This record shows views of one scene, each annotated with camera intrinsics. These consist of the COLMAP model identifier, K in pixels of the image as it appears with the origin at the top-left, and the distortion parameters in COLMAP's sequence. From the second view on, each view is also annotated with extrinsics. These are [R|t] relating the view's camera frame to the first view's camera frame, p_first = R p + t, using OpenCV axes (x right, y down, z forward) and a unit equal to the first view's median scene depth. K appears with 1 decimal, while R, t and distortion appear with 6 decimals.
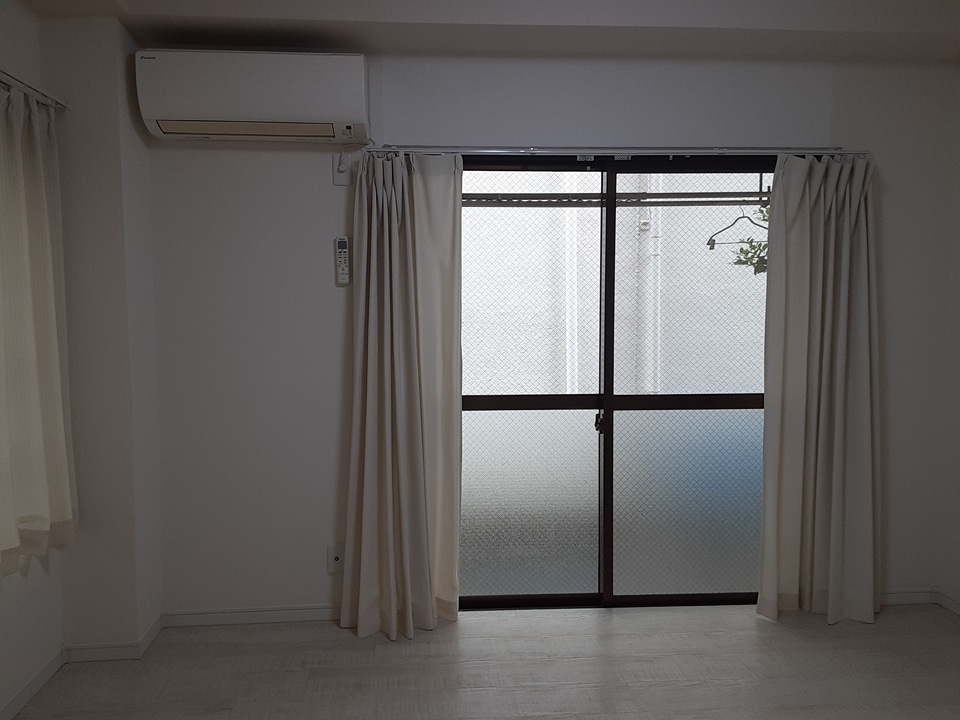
lens RADIAL K [[769.9, 0, 465.4], [0, 769.9, 355.8], [0, 0, 1]] dist [0.132782, -0.210266]
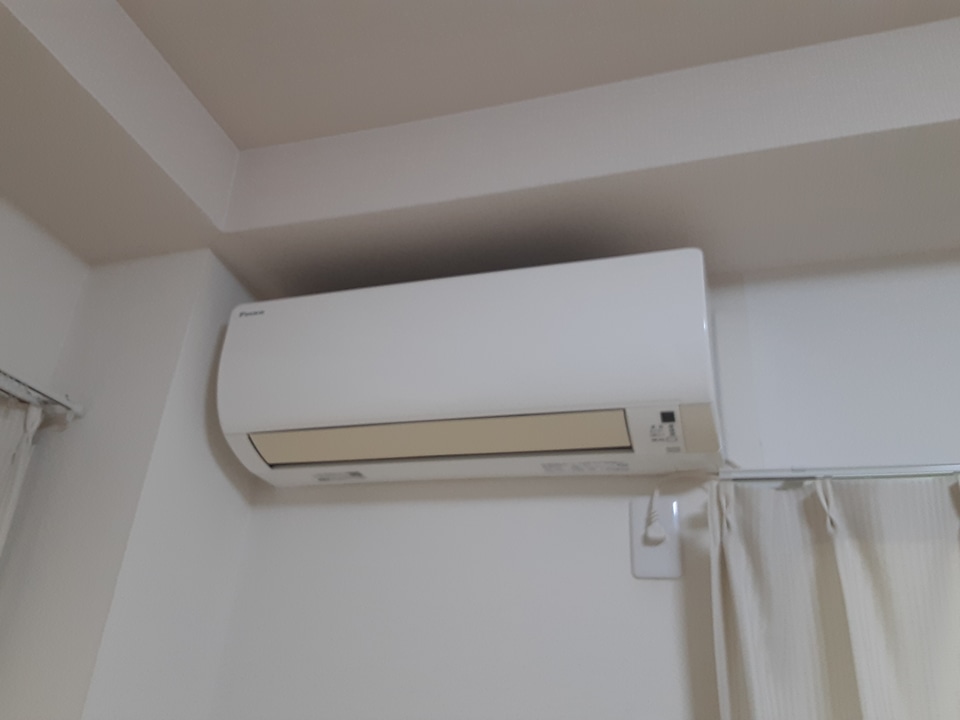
lens RADIAL K [[769.9, 0, 465.4], [0, 769.9, 355.8], [0, 0, 1]] dist [0.132782, -0.210266]
pose [[0.920699, -0.111043, -0.374142, -0.092980], [-0.101069, 0.858122, -0.503400, -0.115421], [0.376959, 0.501294, 0.778849, 0.634251]]
